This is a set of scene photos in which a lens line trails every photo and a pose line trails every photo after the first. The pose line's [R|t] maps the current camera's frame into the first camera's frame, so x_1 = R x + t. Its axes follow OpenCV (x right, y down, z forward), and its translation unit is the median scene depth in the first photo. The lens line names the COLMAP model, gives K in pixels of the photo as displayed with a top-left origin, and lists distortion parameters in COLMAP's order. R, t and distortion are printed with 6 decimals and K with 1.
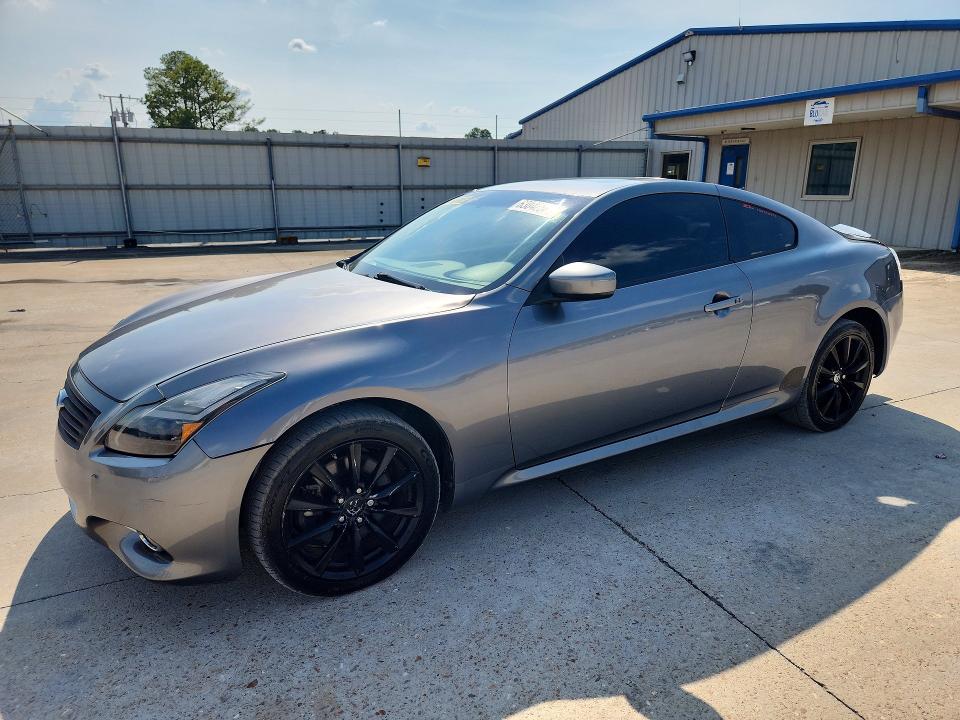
lens RADIAL K [[615.5, 0, 480.0], [0, 615.5, 360.0], [0, 0, 1]] dist [0.032365, -0.001911]
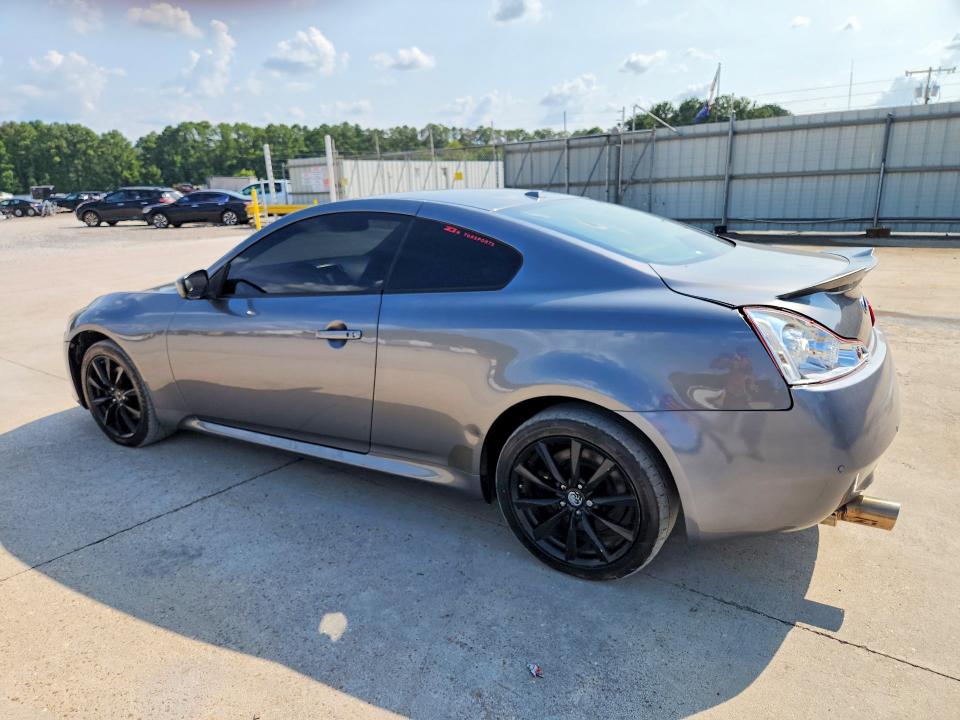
lens RADIAL K [[624.1, 0, 480.0], [0, 624.1, 360.0], [0, 0, 1]] dist [0.000553, 0.001394]
pose [[0.489746, 0.219563, -0.843766, 0.198229], [-0.199052, 0.970369, 0.136973, -0.033742], [0.848839, 0.100871, 0.518939, 0.109333]]
